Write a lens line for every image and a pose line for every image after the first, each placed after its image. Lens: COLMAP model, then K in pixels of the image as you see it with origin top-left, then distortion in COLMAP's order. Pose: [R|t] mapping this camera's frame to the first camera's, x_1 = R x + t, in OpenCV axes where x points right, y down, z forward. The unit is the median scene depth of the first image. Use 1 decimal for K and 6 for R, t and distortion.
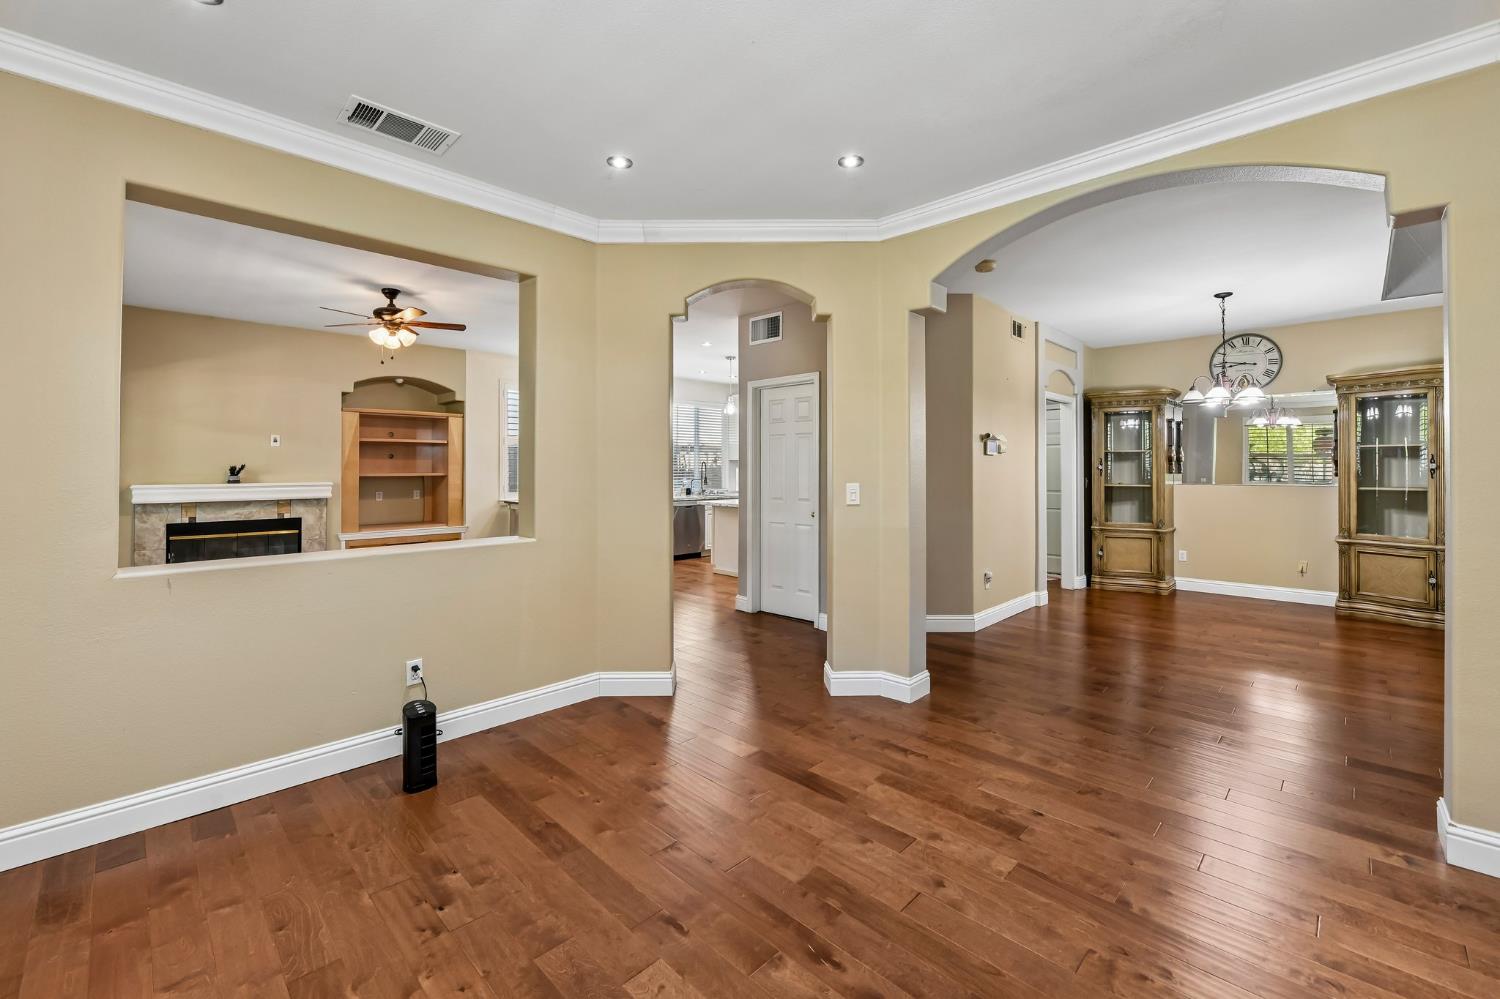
lens RADIAL K [[614.1, 0, 757.1], [0, 614.1, 462.1], [0, 0, 1]] dist [-0.006616, -0.001034]
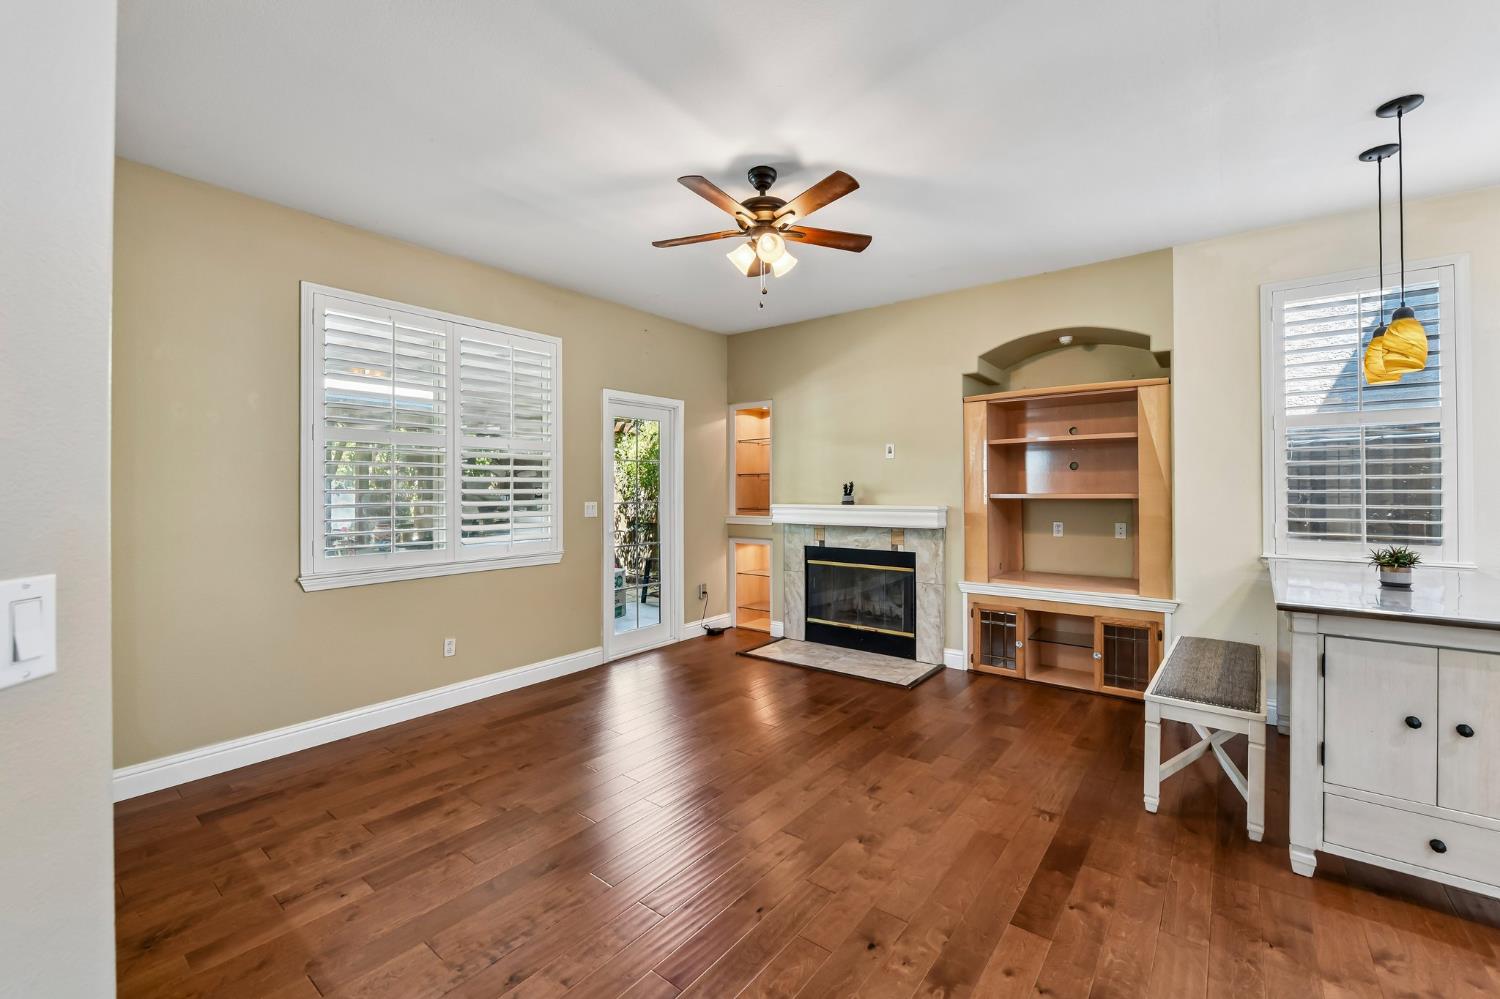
lens RADIAL K [[614.1, 0, 751.8], [0, 614.1, 489.1], [0, 0, 1]] dist [-0.006616, -0.001034]
pose [[0.115382, 0.001397, -0.993320, -0.028398], [0.015154, 0.999880, 0.003166, 0.008174], [0.993206, -0.015418, 0.115347, 0.723553]]
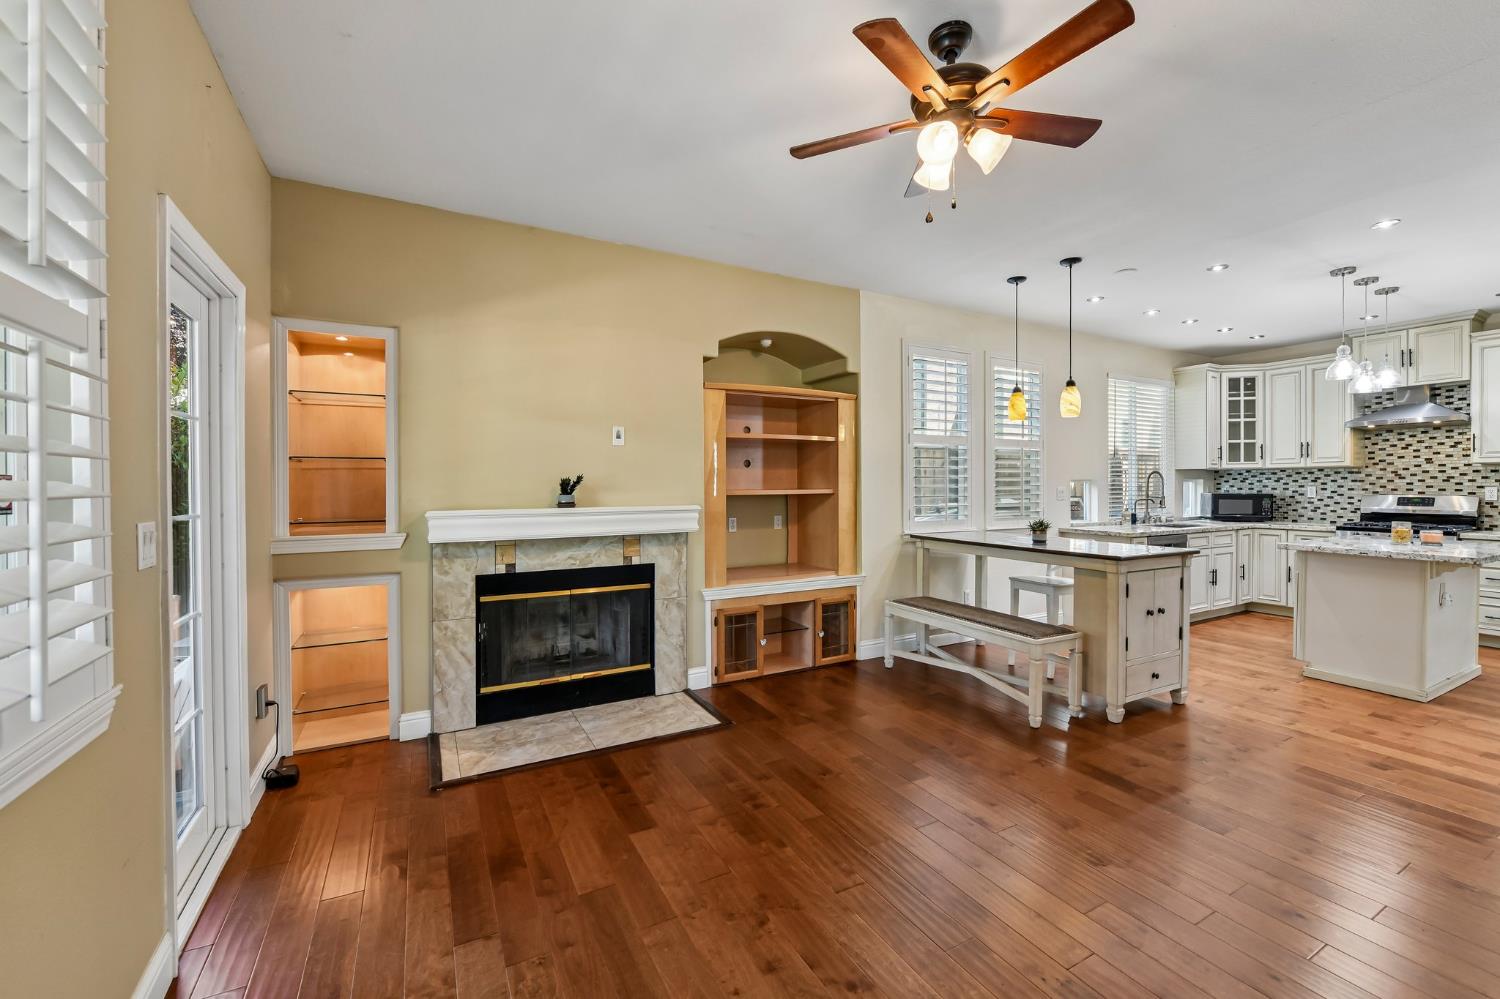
lens RADIAL K [[614.1, 0, 761.3], [0, 614.1, 492.7], [0, 0, 1]] dist [-0.006616, -0.001034]
pose [[0.959705, 0.002682, -0.280995, -0.477136], [0.004319, 0.999696, 0.024293, 0.006473], [0.280975, -0.024528, 0.959402, 0.452904]]
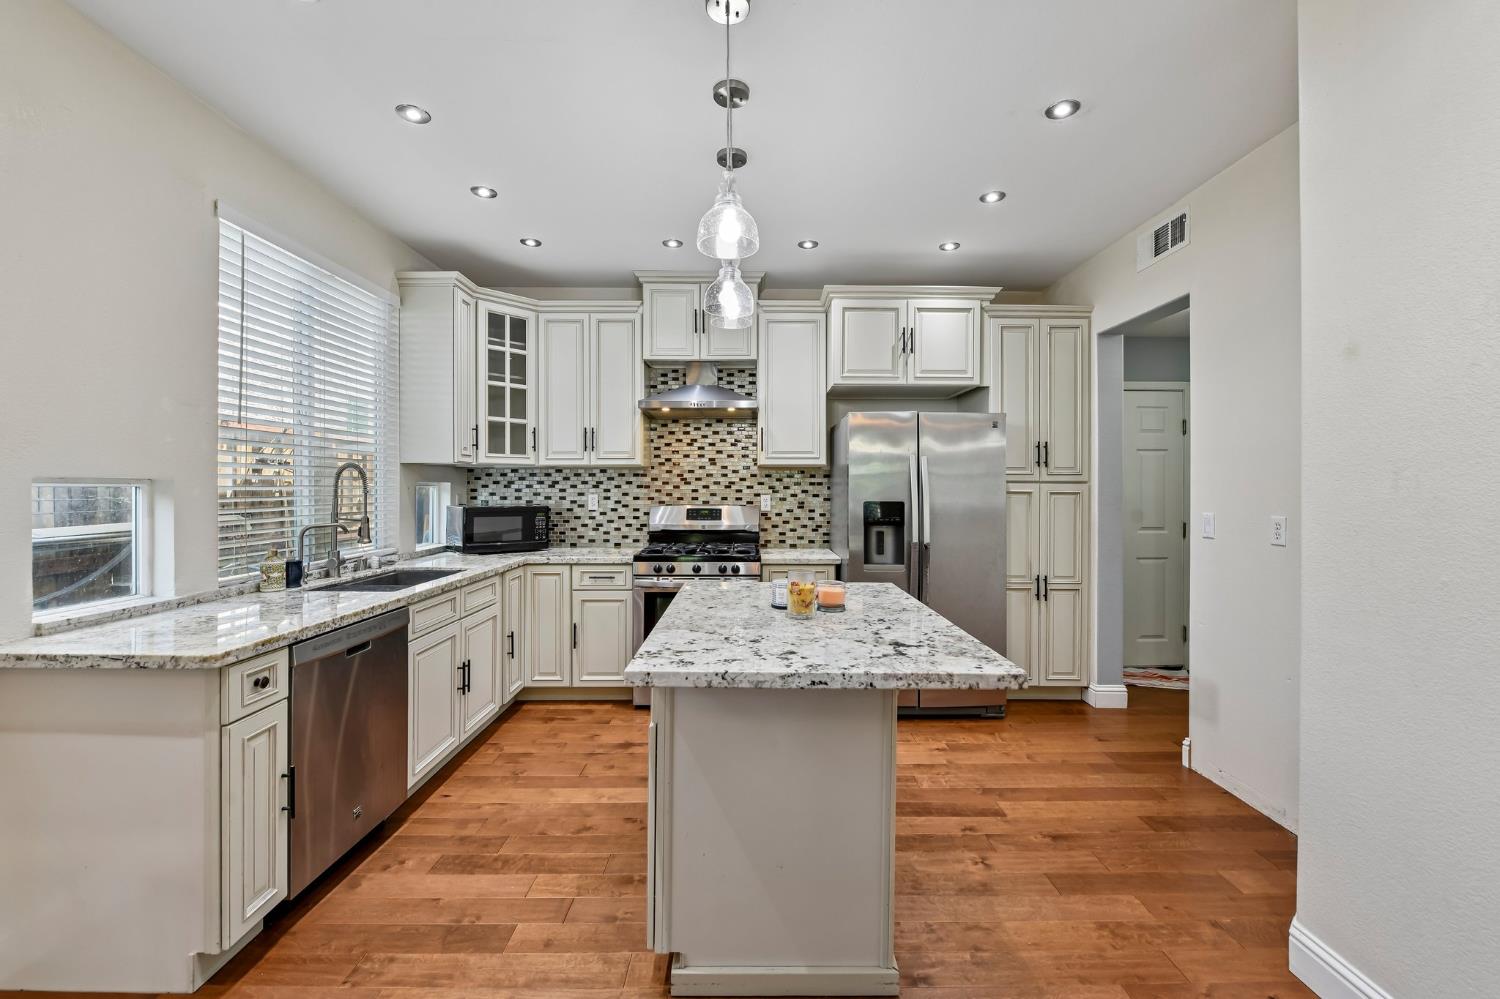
lens RADIAL K [[614.1, 0, 759.5], [0, 614.1, 485.1], [0, 0, 1]] dist [-0.006616, -0.001034]
pose [[0.703011, 0.006071, 0.711153, -0.250690], [-0.010645, 0.999941, 0.001987, 0.010729], [-0.711099, -0.008967, 0.703035, 1.054827]]
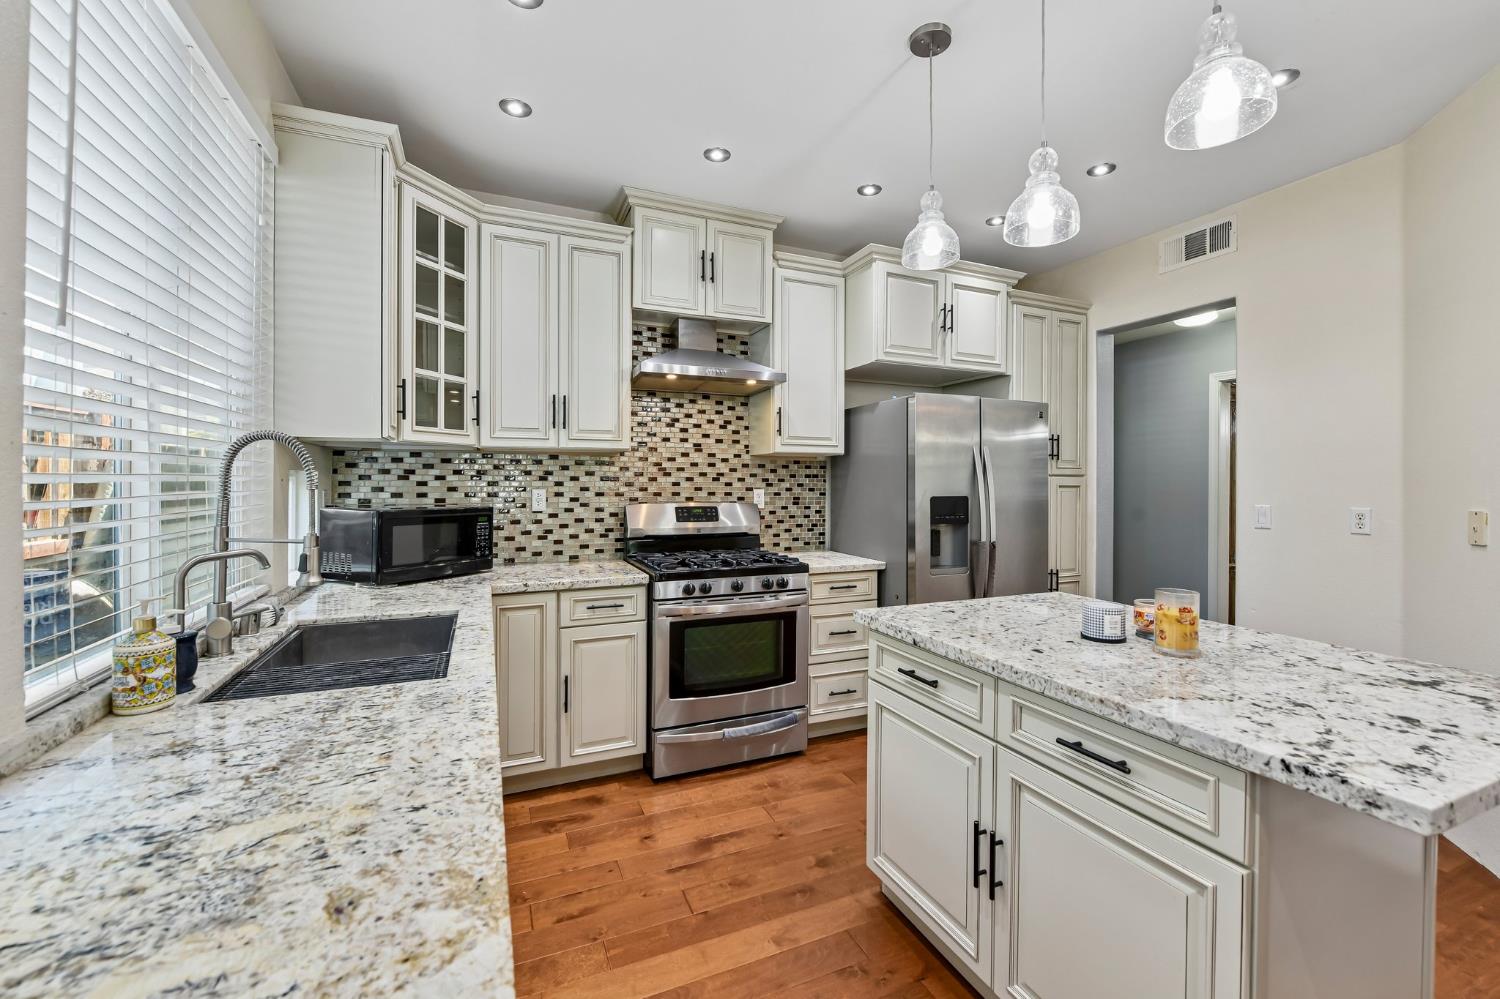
lens RADIAL K [[614.1, 0, 757.5], [0, 614.1, 479.0], [0, 0, 1]] dist [-0.006616, -0.001034]
pose [[0.368141, 0.006619, 0.929746, -0.289787], [-0.013893, 0.999902, -0.001617, 0.014674], [-0.929666, -0.012322, 0.368197, 1.334372]]
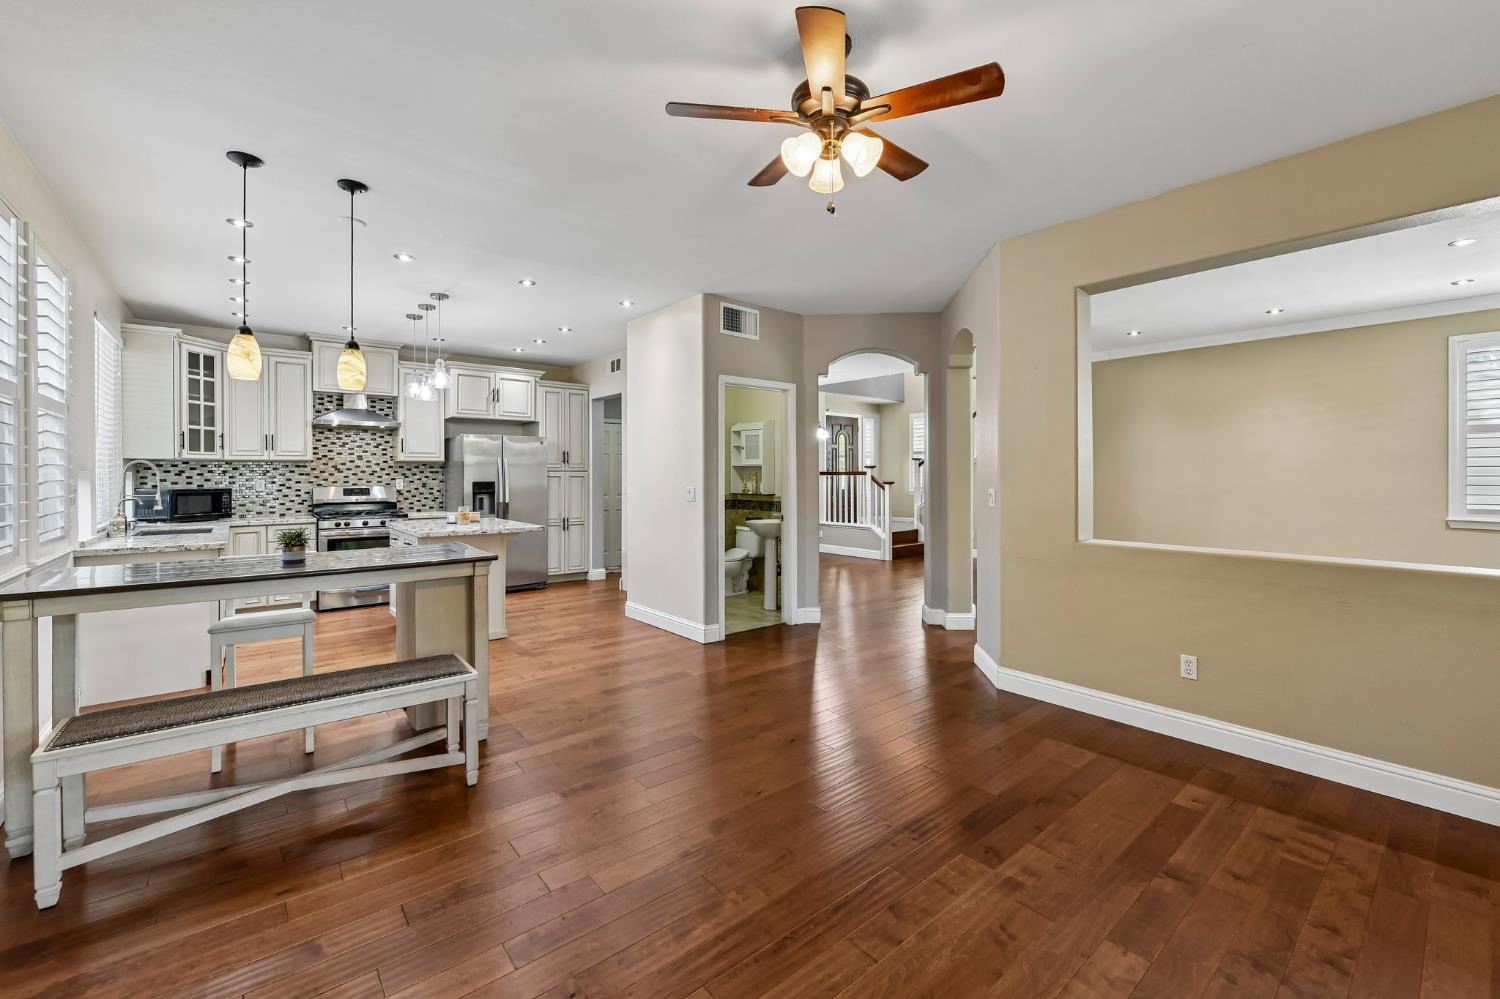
lens RADIAL K [[614.1, 0, 753.9], [0, 614.1, 474.1], [0, 0, 1]] dist [-0.006616, -0.001034]
pose [[0.096863, 0.001061, 0.995297, -0.796748], [-0.008637, 0.999963, -0.000225, 0.008713], [-0.995260, -0.008574, 0.096869, 0.793078]]
